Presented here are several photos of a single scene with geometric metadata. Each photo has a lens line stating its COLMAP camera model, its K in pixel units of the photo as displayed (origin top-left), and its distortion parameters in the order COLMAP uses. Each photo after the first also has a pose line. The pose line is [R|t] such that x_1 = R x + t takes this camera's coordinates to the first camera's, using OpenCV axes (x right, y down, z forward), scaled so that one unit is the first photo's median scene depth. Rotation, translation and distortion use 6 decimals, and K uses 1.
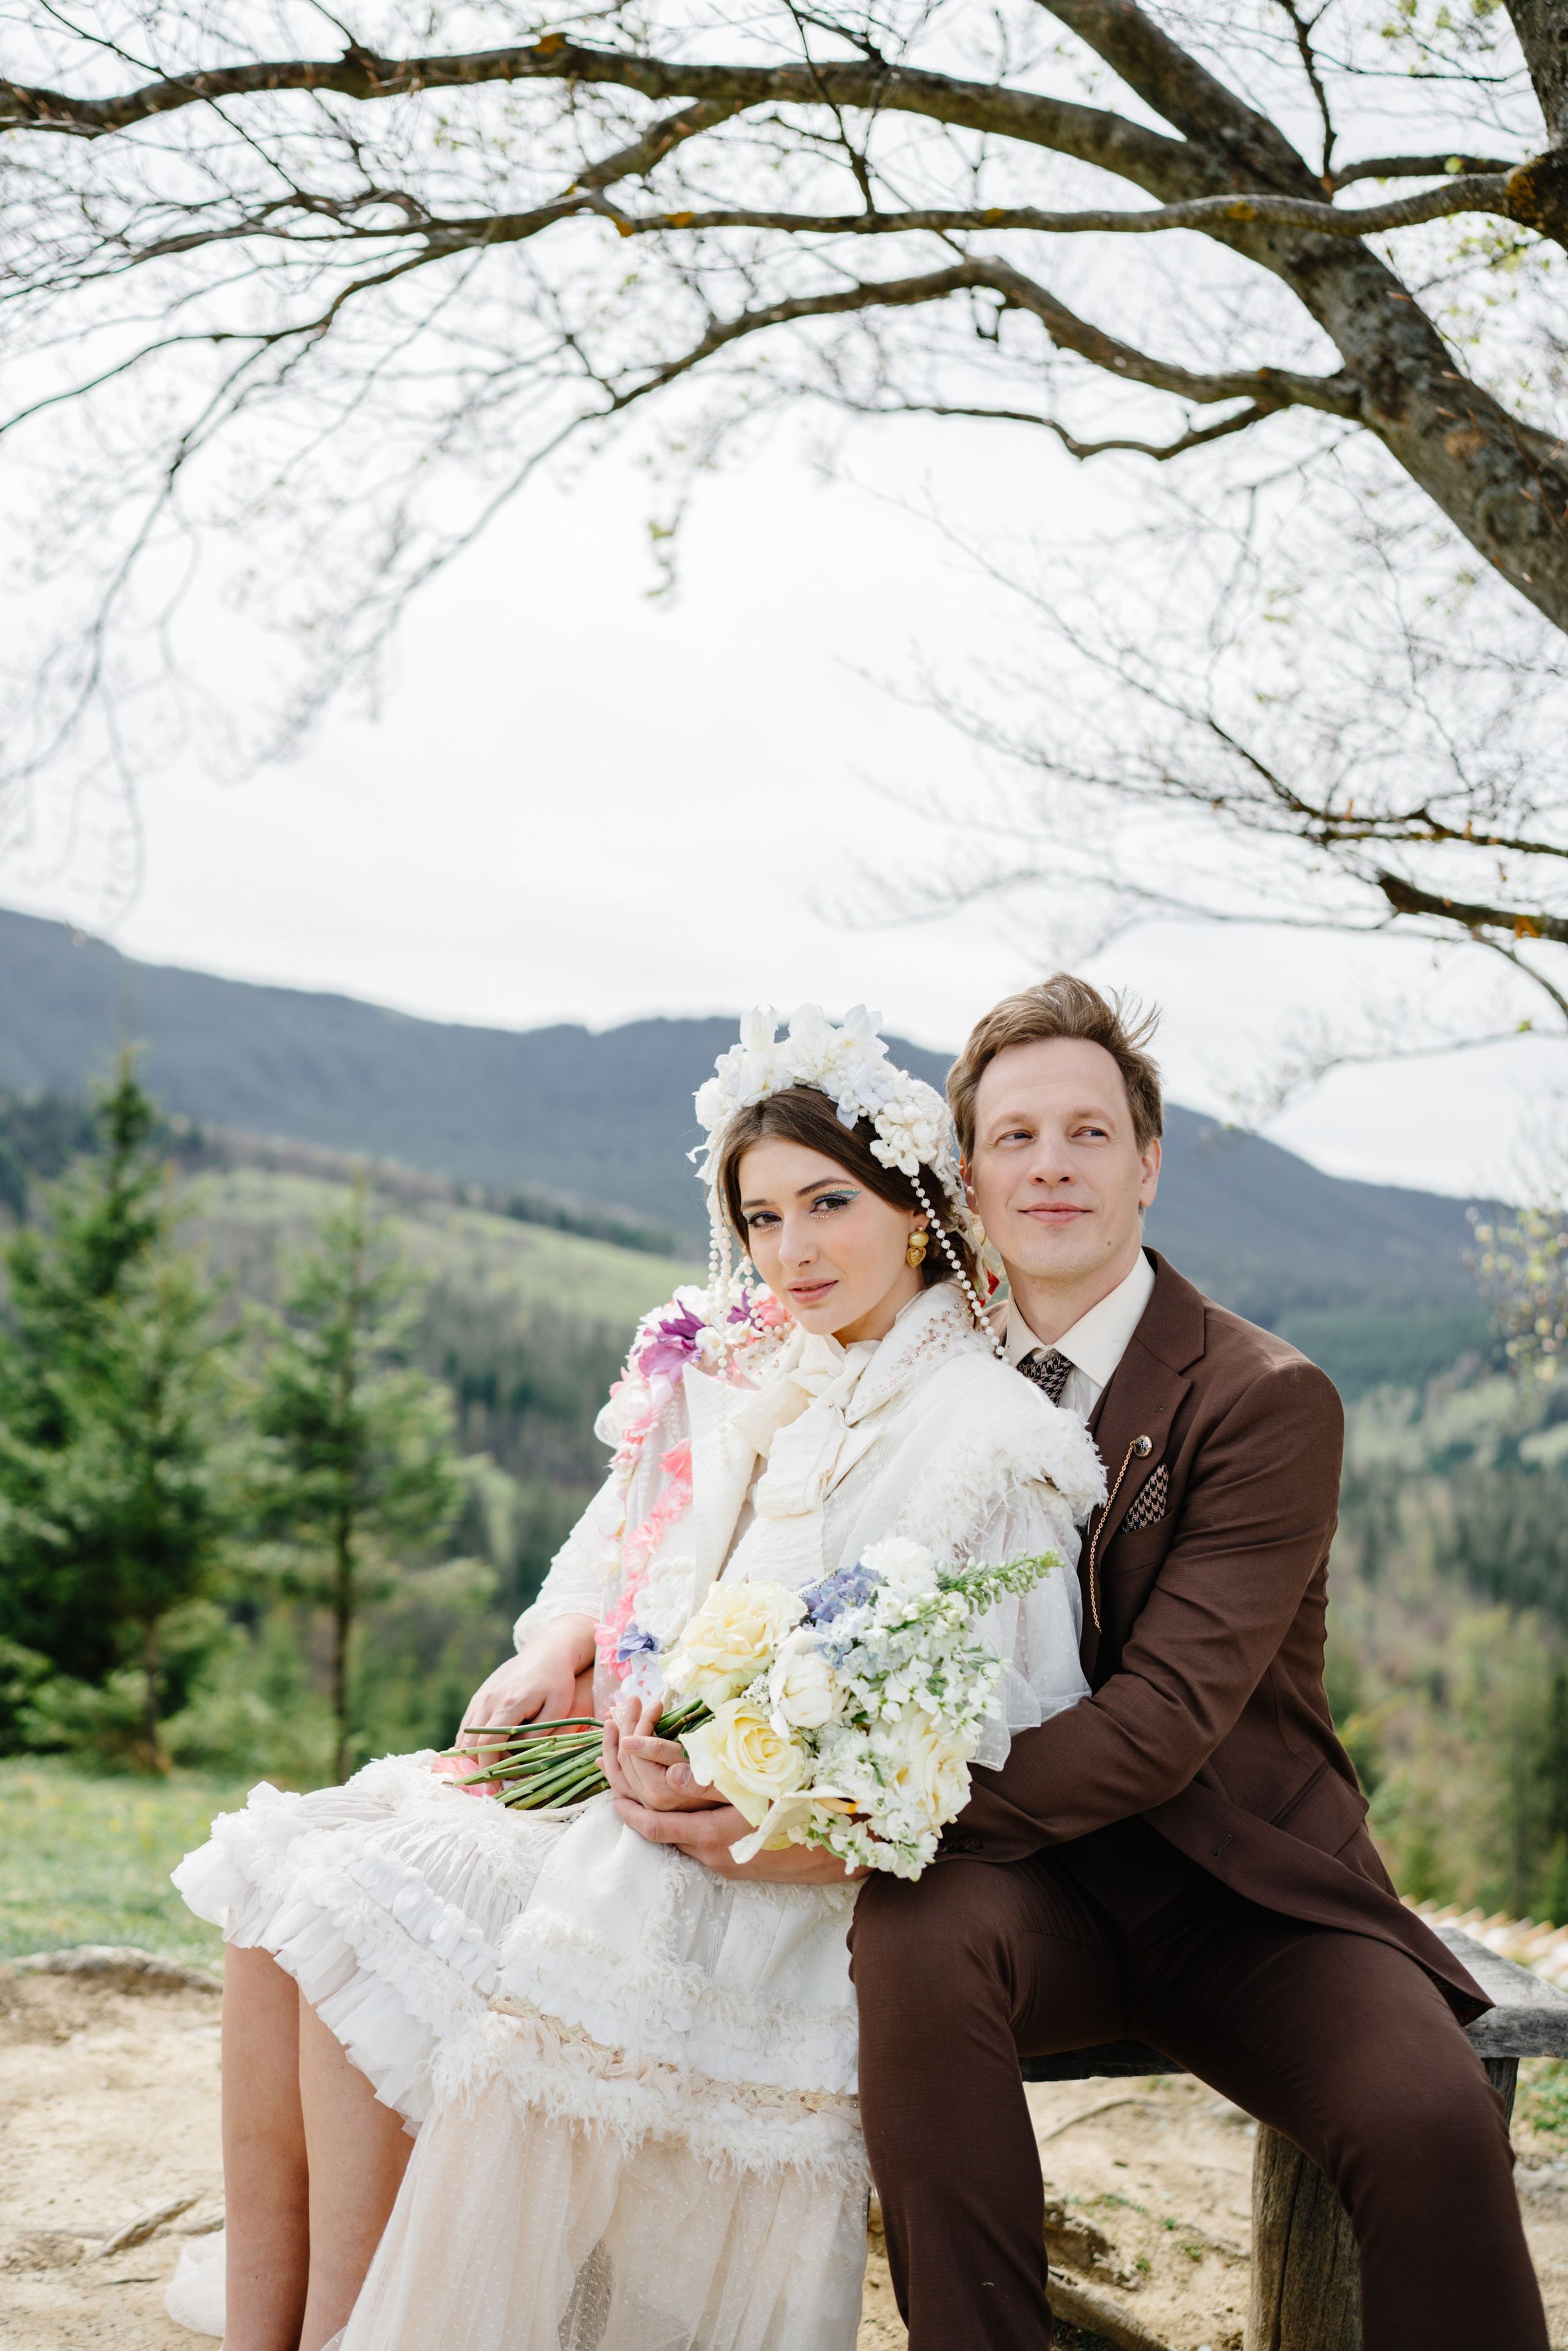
lens RADIAL K [[2238.7, 0, 758.0], [0, 2238.7, 1162.0], [0, 0, 1]] dist [-0.189667, 0.249700]
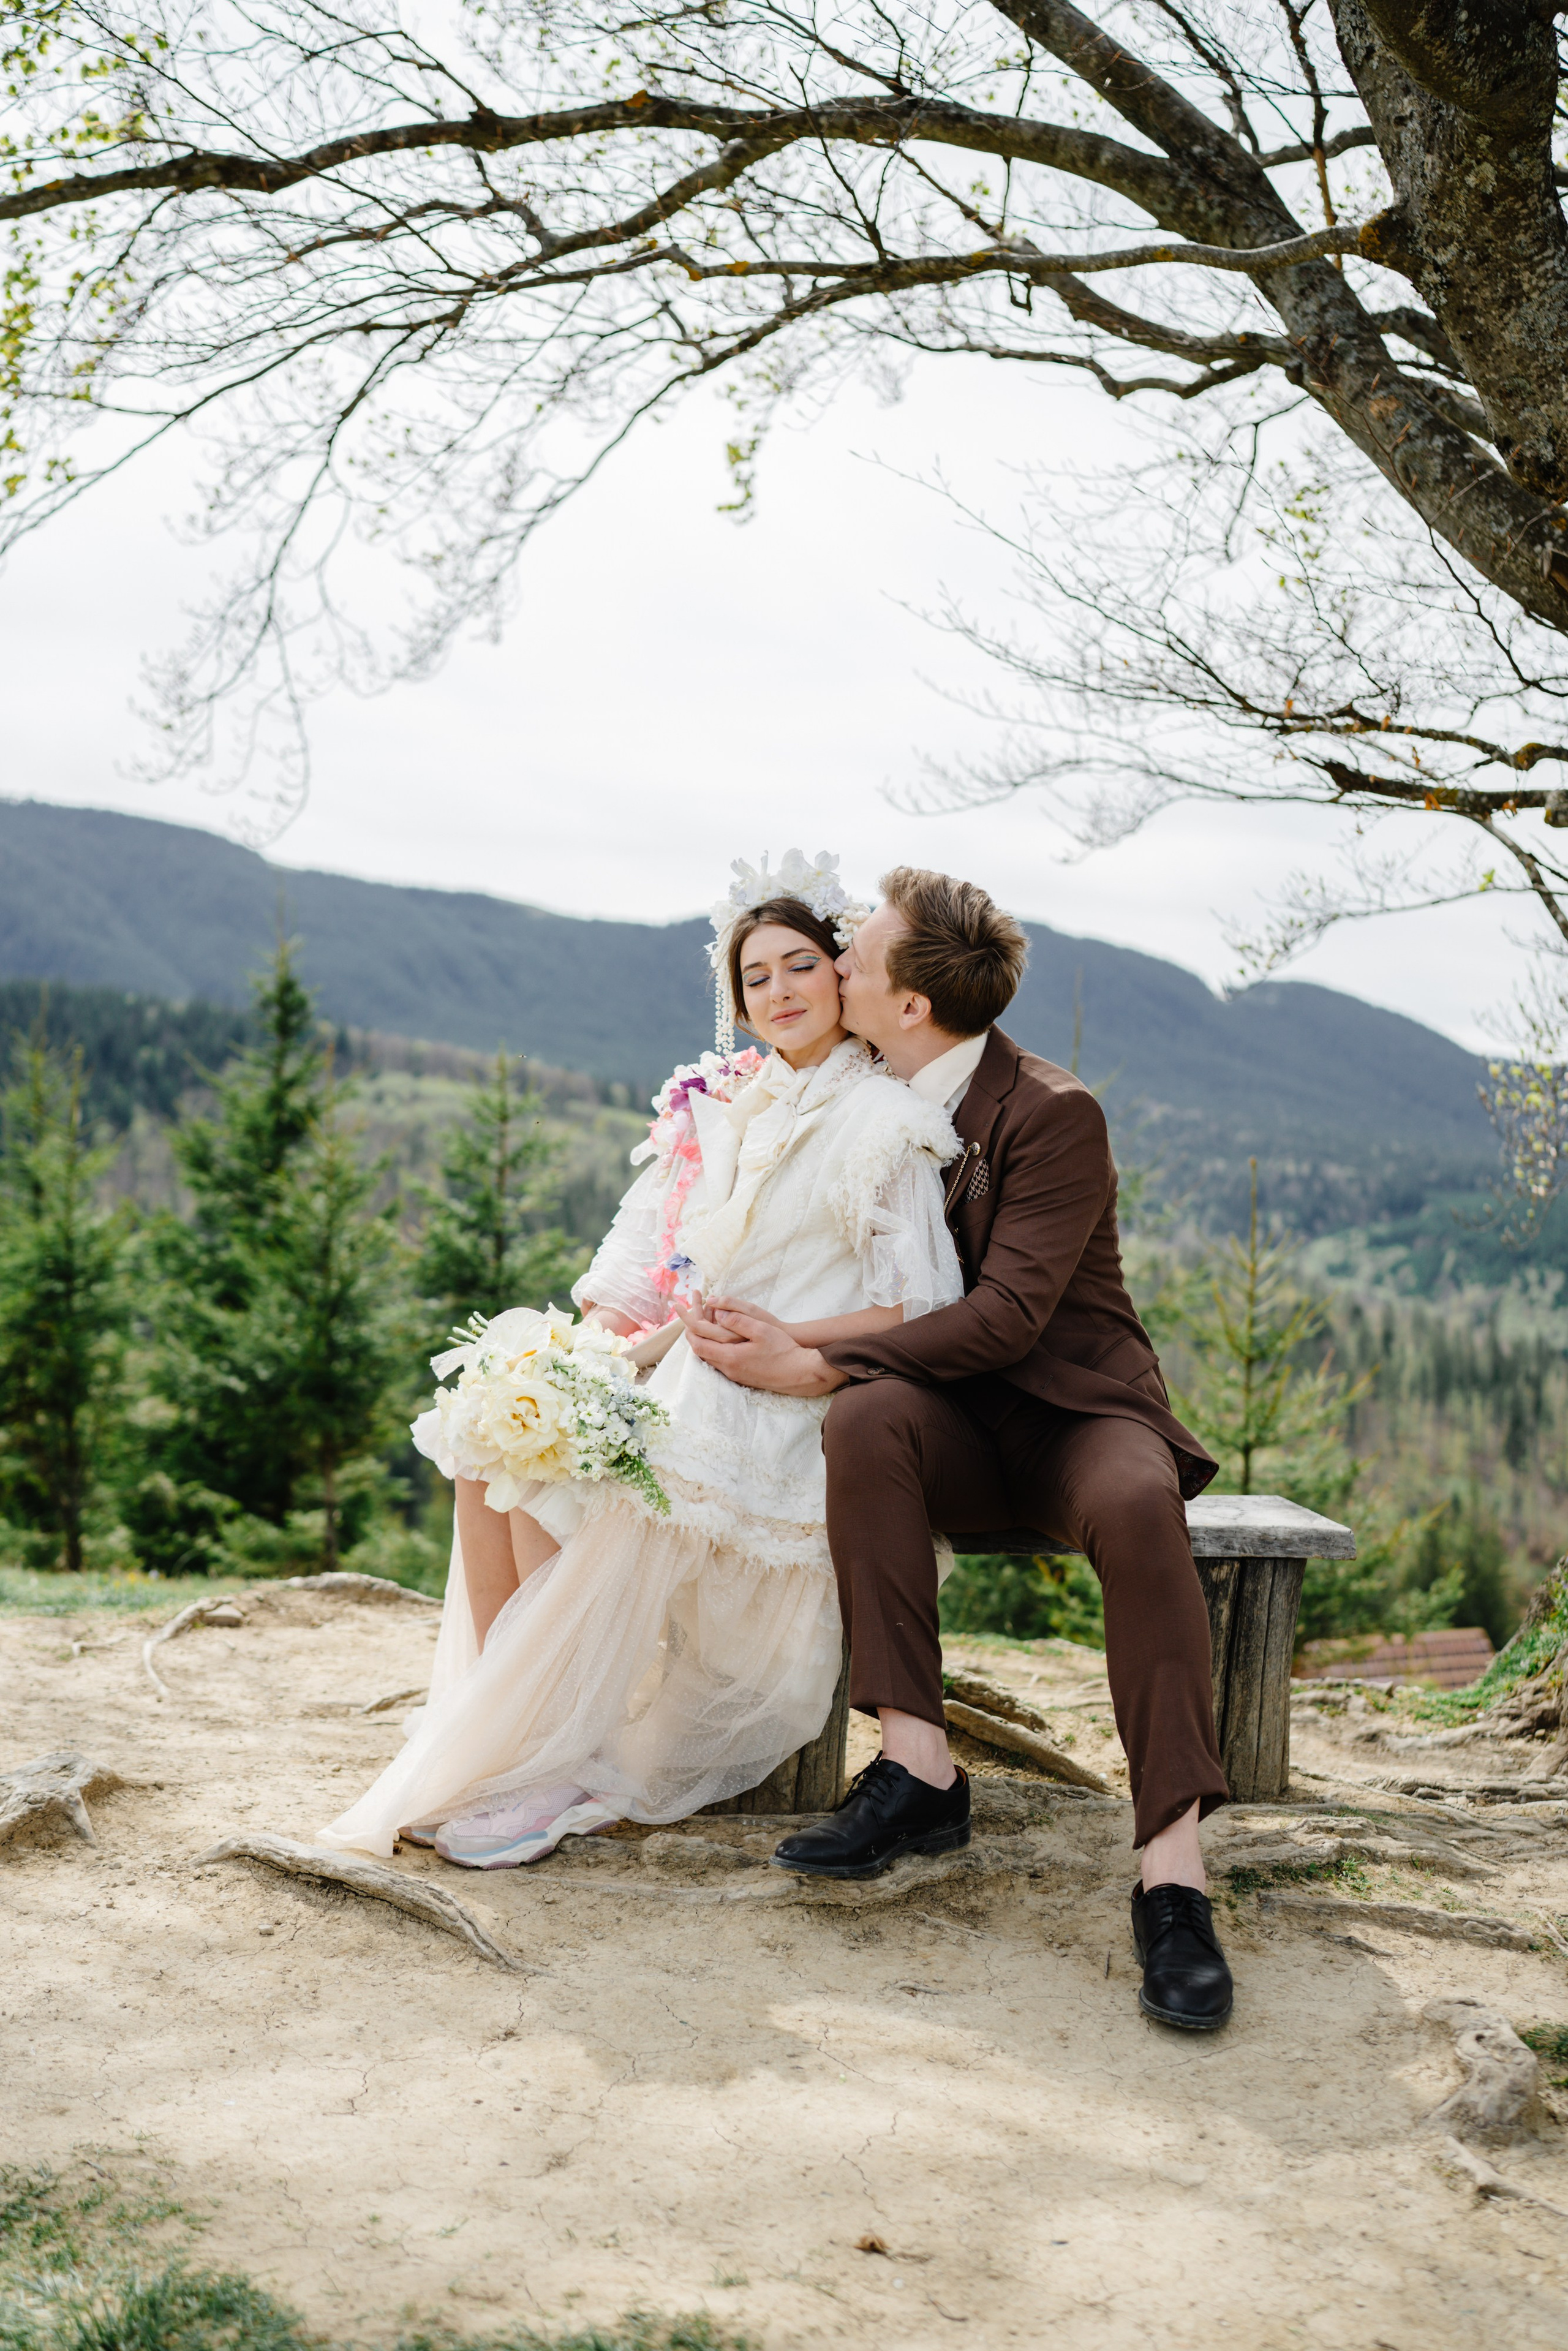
lens RADIAL K [[2240.9, 0, 784.0], [0, 2240.9, 1175.5], [0, 0, 1]] dist [-0.197903, 0.222199]
pose [[0.998430, -0.019136, -0.052635, 0.029124], [0.021979, 0.998300, 0.053982, 0.020641], [0.051512, -0.055054, 0.997154, -0.186220]]
